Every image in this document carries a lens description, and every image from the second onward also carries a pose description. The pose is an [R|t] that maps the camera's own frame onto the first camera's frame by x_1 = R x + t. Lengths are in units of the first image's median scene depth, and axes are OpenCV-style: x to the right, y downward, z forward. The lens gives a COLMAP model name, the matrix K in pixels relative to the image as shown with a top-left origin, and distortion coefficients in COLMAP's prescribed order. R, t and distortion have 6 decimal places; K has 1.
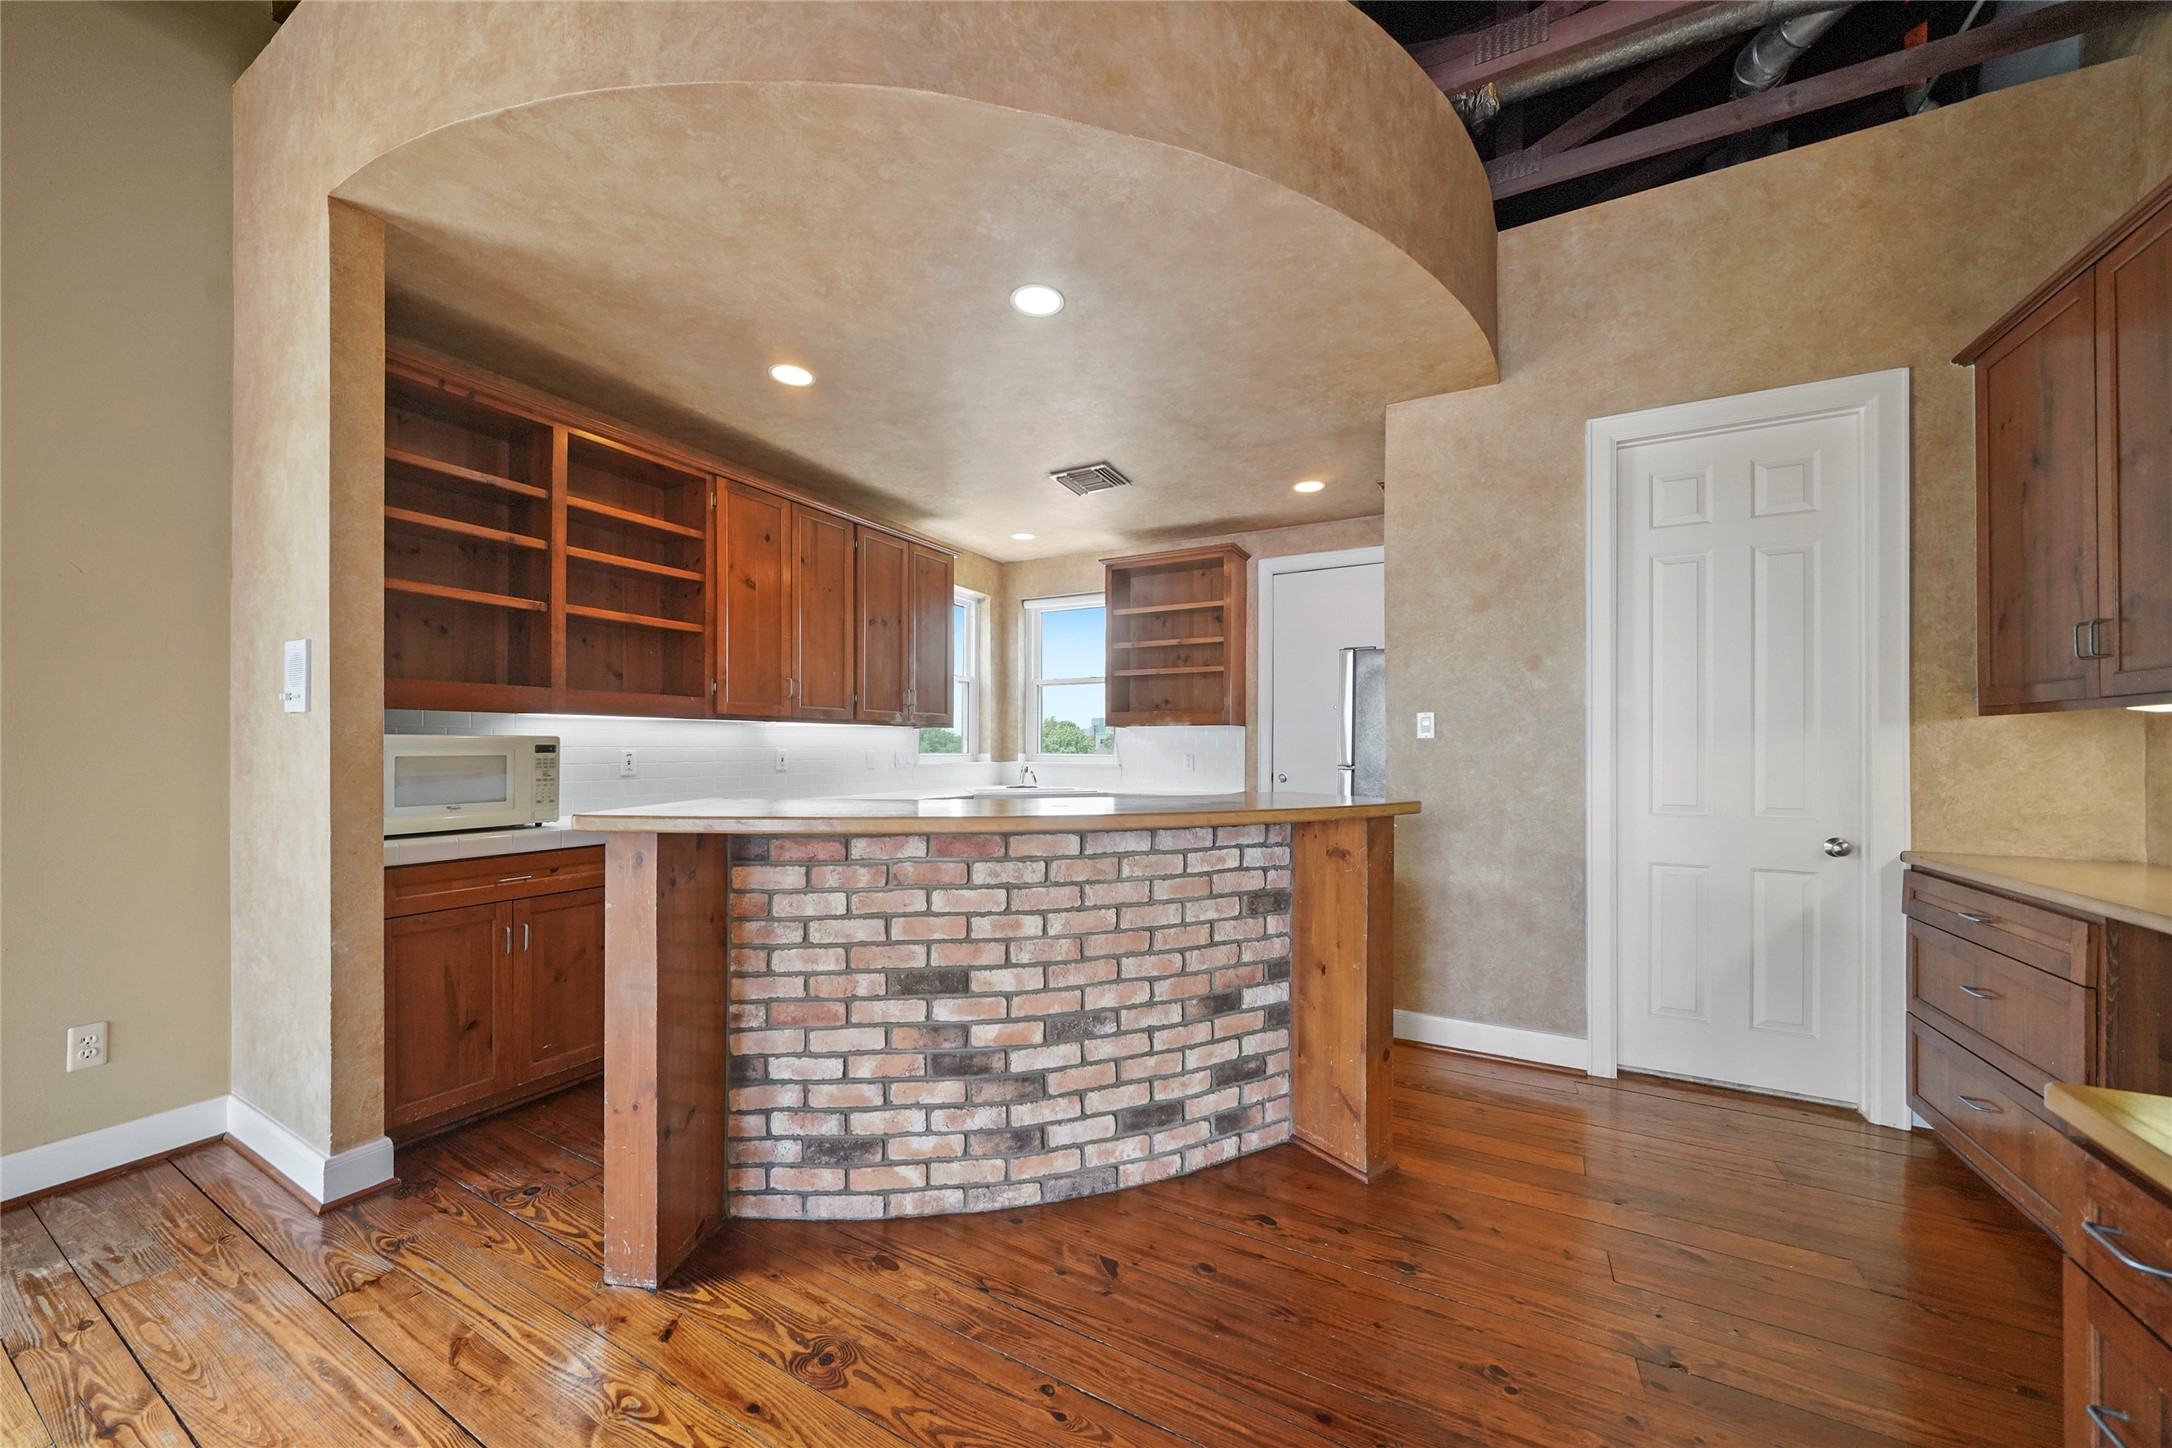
lens RADIAL K [[760.2, 0, 1066.6], [0, 760.2, 752.1], [0, 0, 1]] dist [-0.001970, -0.000041]
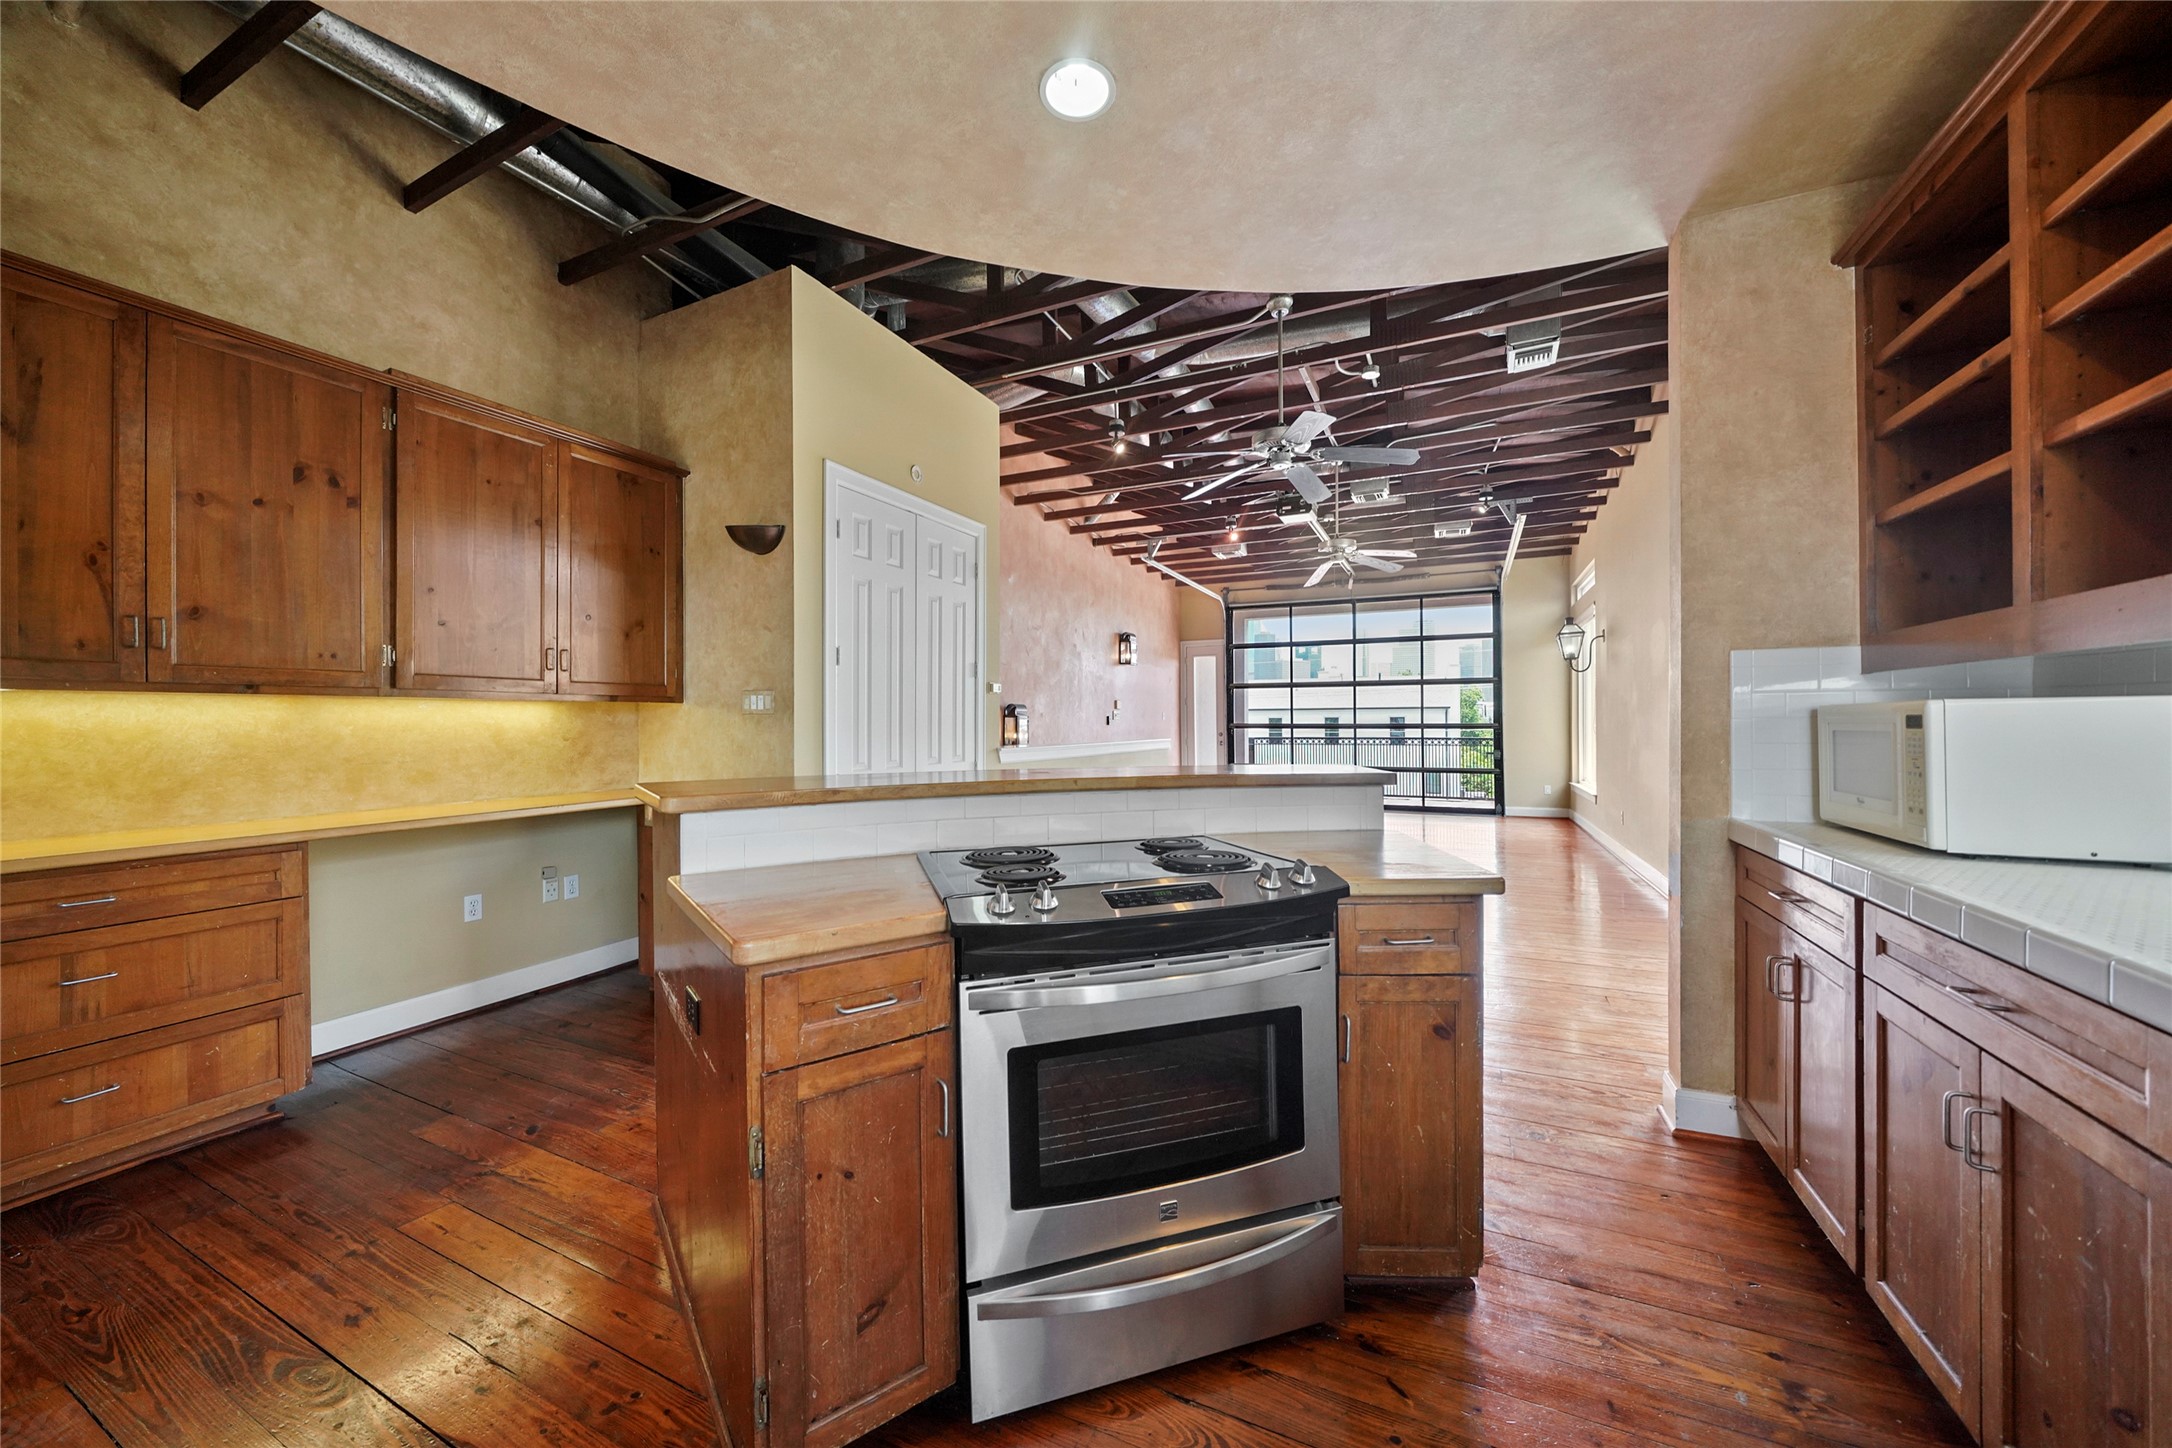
lens RADIAL K [[773.9, 0, 1093.5], [0, 773.9, 719.5], [0, 0, 1]] dist [-0.001319, -0.000522]
pose [[-0.996852, -0.001972, -0.079256, -0.001385], [-0.002341, 0.999987, 0.004562, -0.008996], [0.079246, 0.004733, -0.996844, 1.822151]]
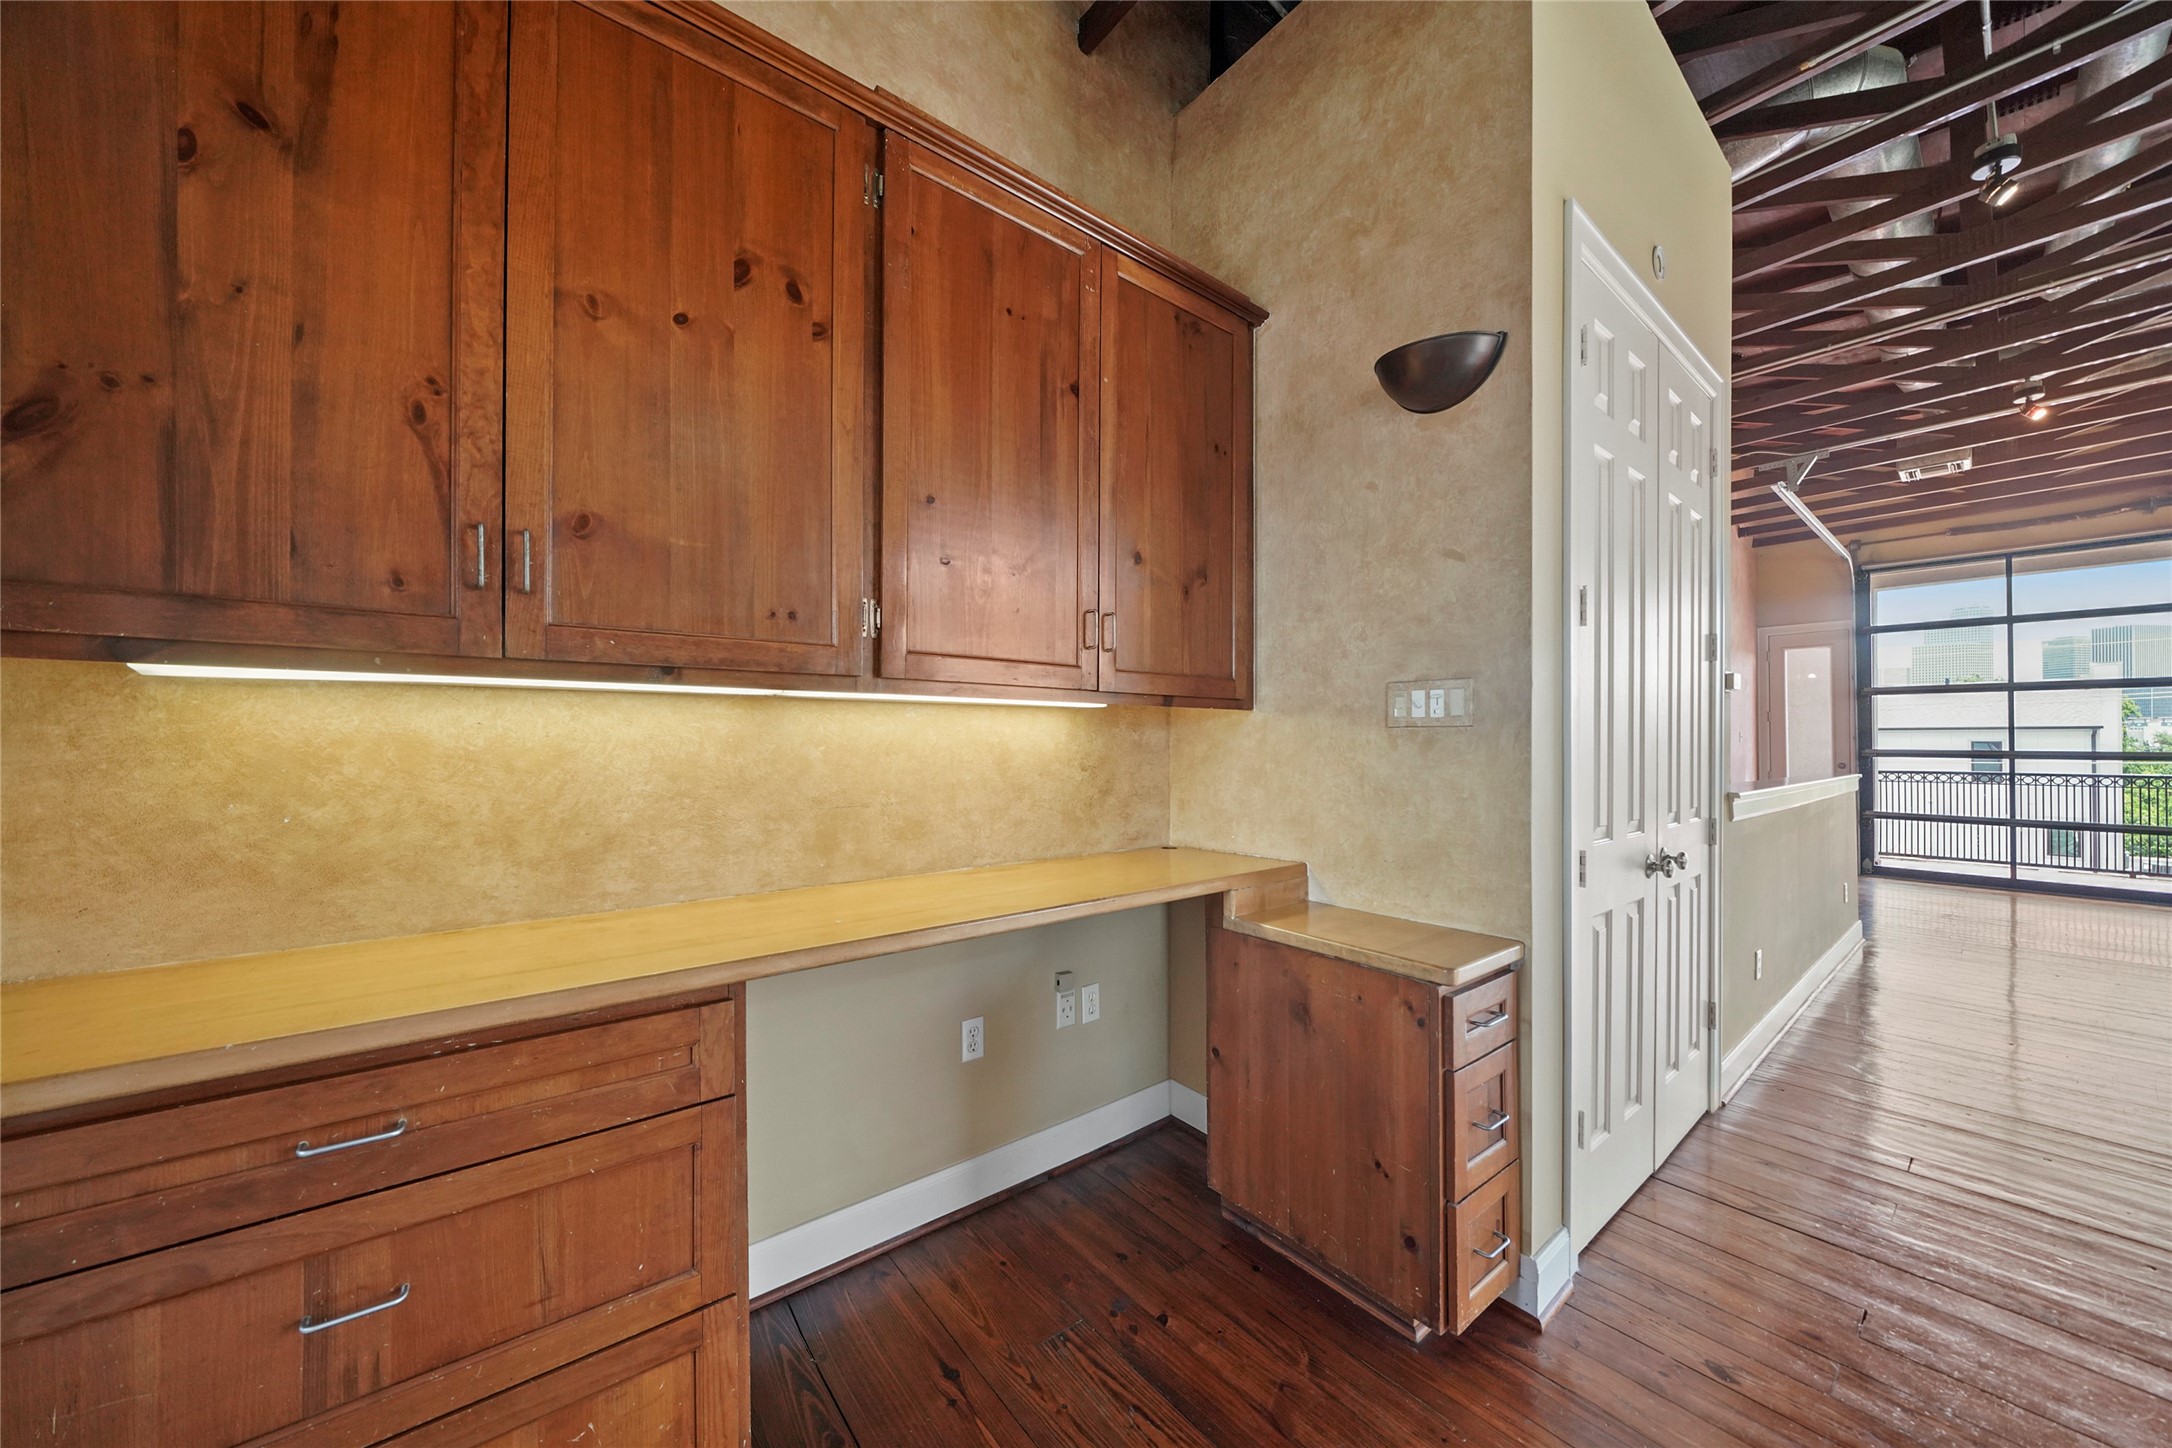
lens RADIAL K [[744.1, 0, 1081.8], [0, 744.1, 740.3], [0, 0, 1]] dist [-0.007452, -0.000100]
pose [[-0.929885, -0.004809, 0.367818, 0.624238], [-0.003496, 0.999985, 0.004235, 0.001069], [-0.367833, 0.002652, -0.929888, 1.023539]]
